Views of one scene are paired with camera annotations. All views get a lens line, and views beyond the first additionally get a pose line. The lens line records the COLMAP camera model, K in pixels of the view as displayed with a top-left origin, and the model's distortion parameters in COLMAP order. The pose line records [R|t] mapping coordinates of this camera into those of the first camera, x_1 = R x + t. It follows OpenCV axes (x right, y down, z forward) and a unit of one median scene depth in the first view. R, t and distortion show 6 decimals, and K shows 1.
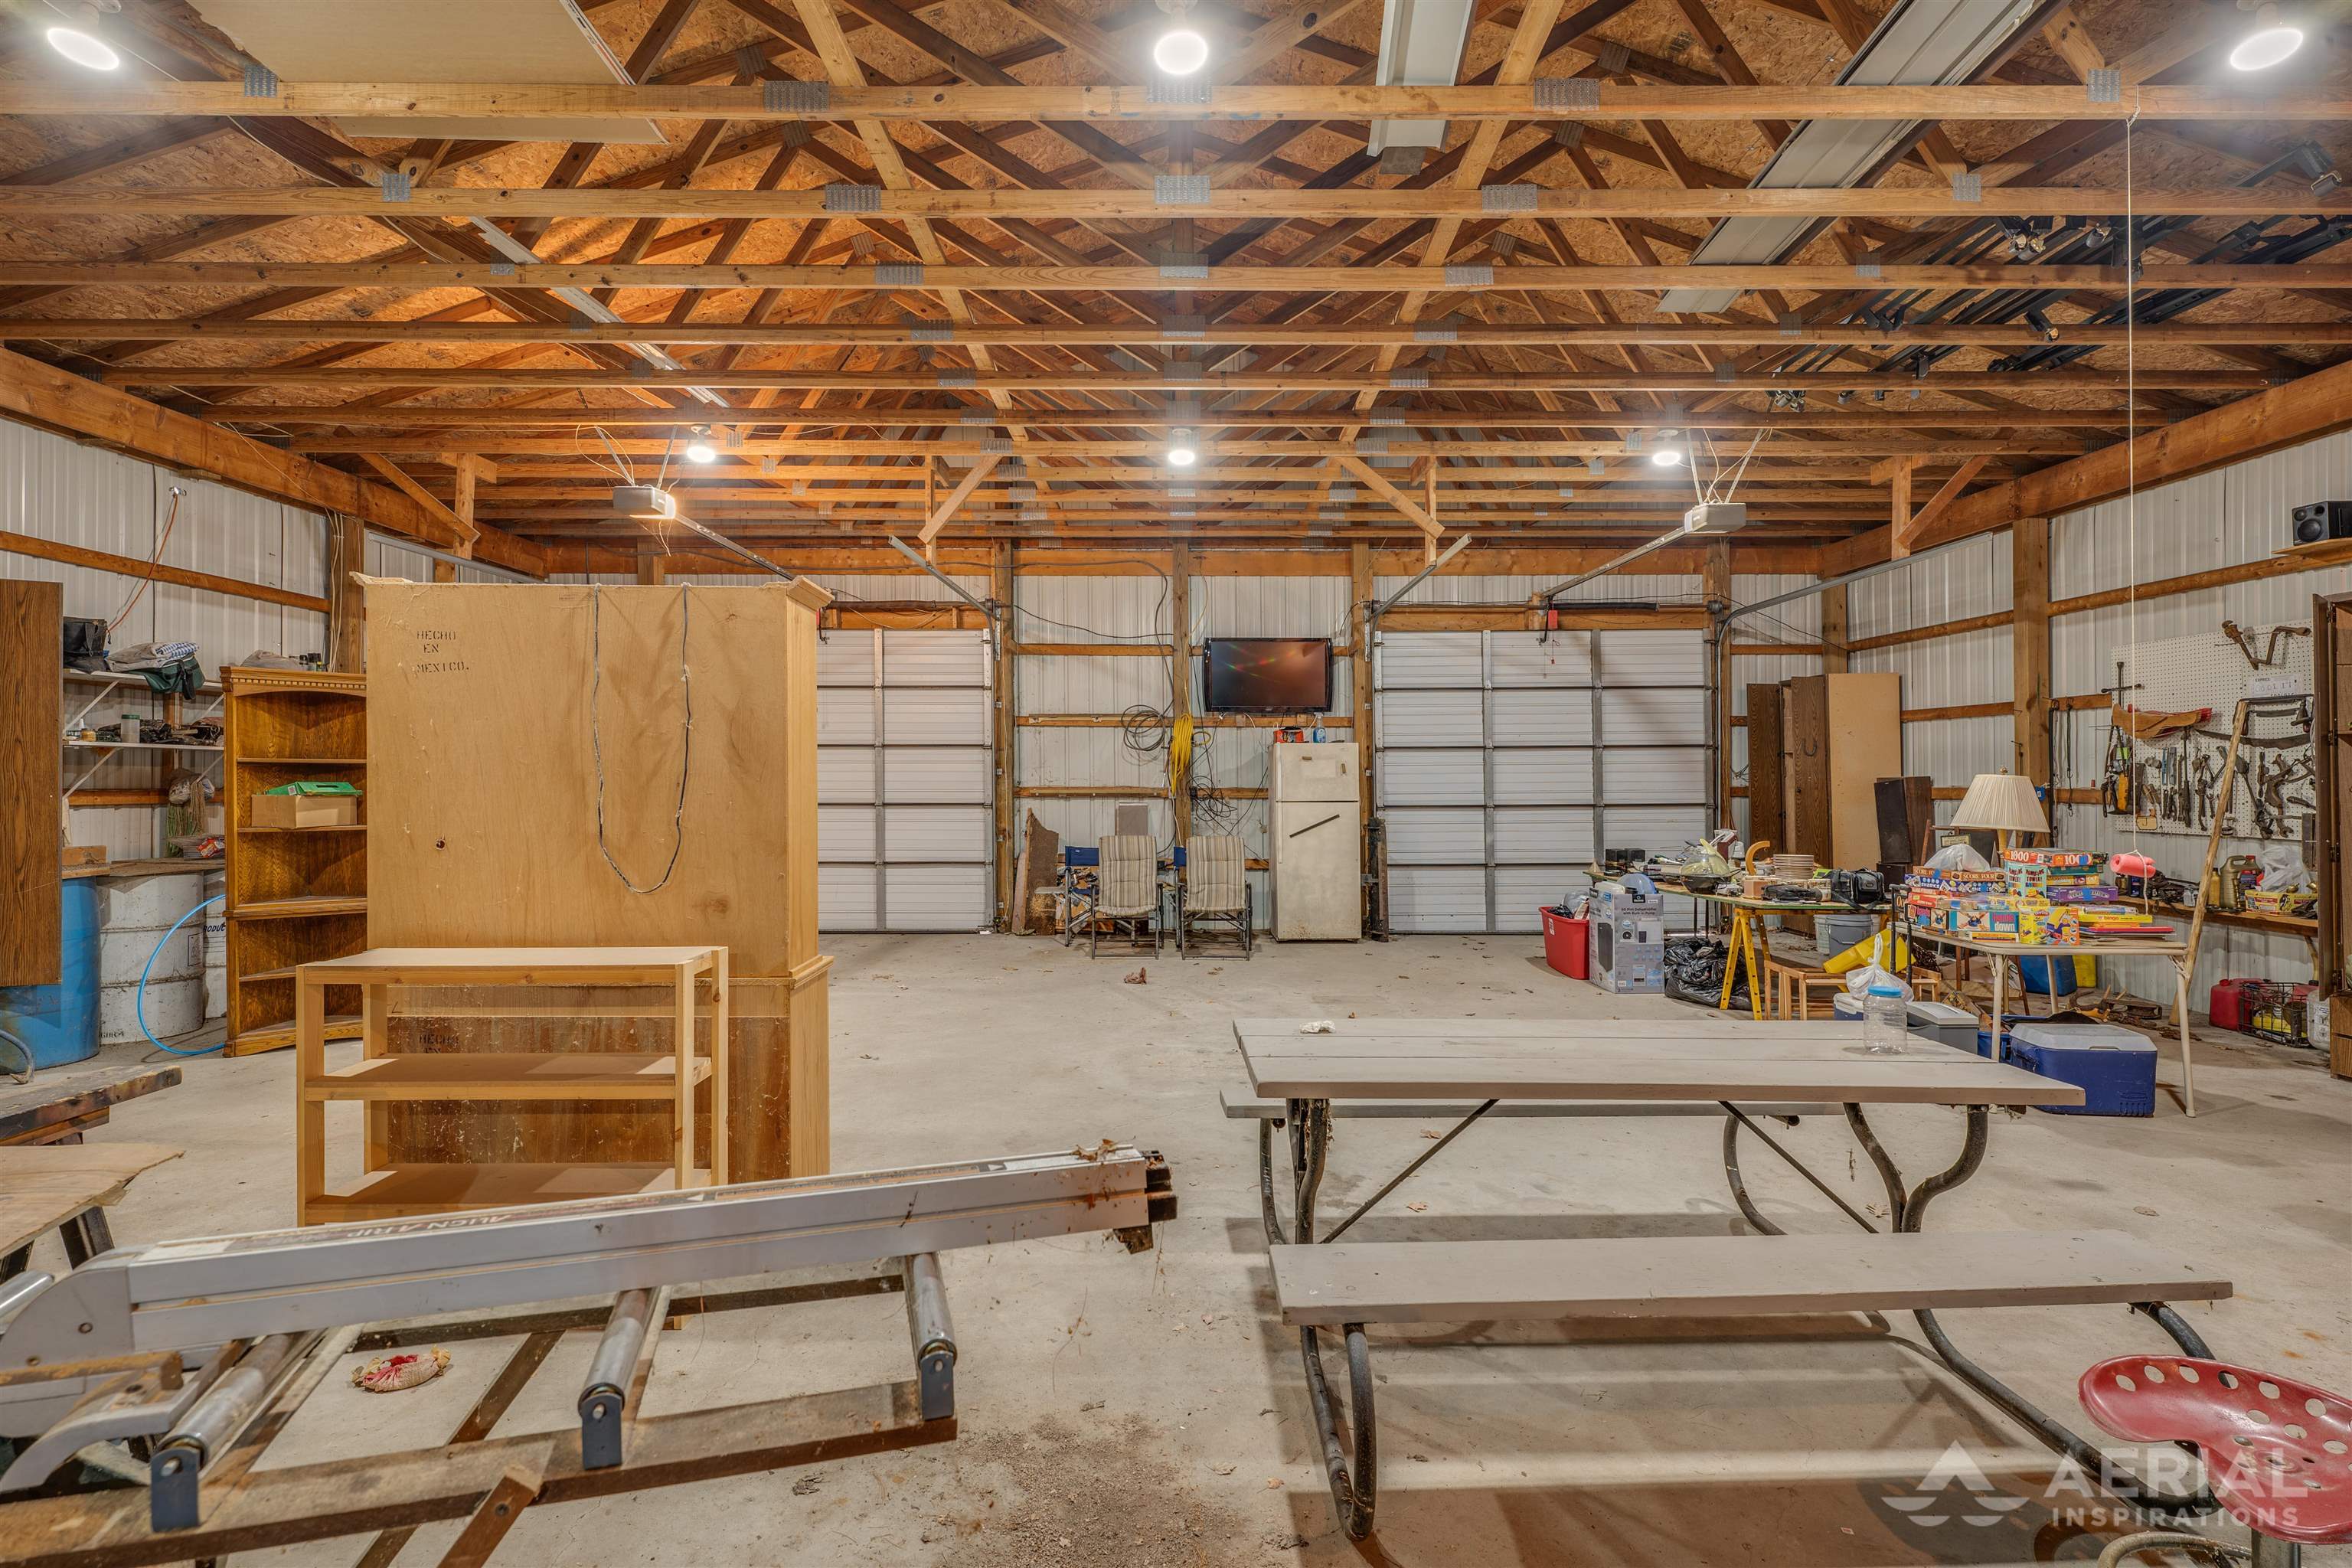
lens RADIAL K [[1072.3, 0, 1180.2], [0, 1072.3, 779.9], [0, 0, 1]] dist [-0.000615, -0.000032]
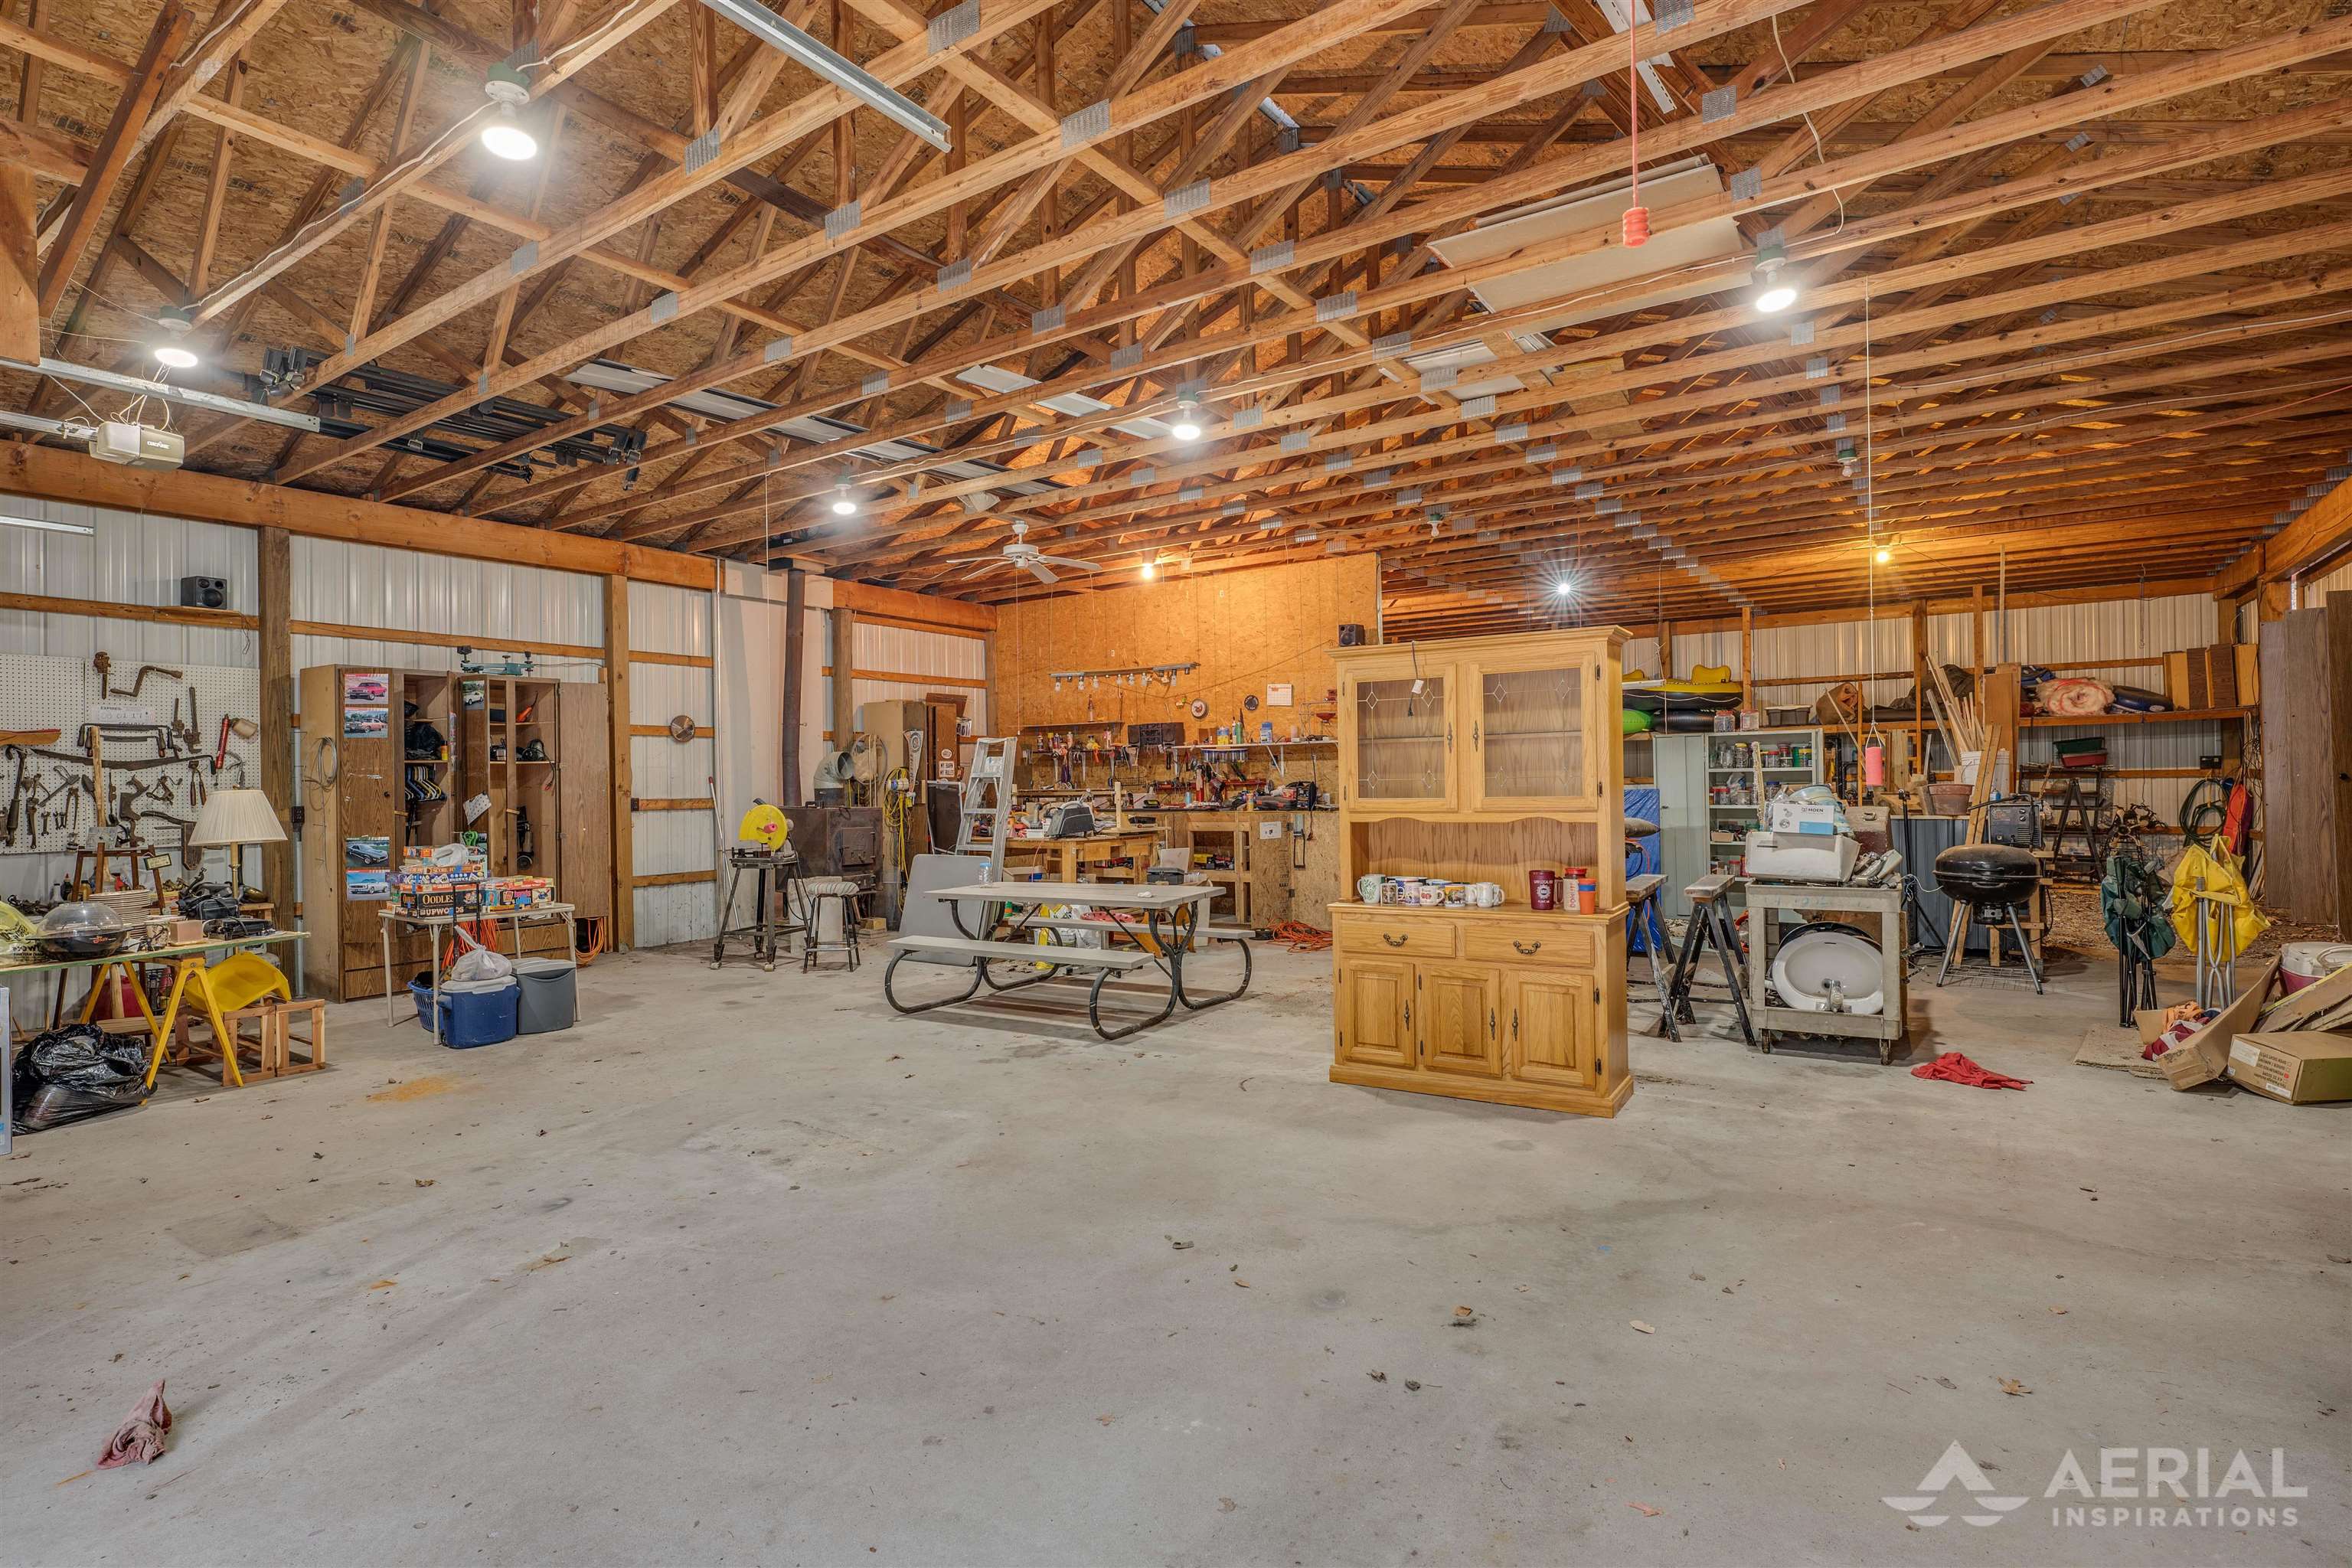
lens RADIAL K [[1184.0, 0, 1175.6], [0, 1184.0, 782.3], [0, 0, 1]] dist [0.000551, 0.000059]
pose [[-0.826492, 0.006796, 0.562908, -0.615810], [0.010841, 0.999934, 0.003845, -0.008562], [-0.562845, 0.009280, -0.826511, 1.412287]]
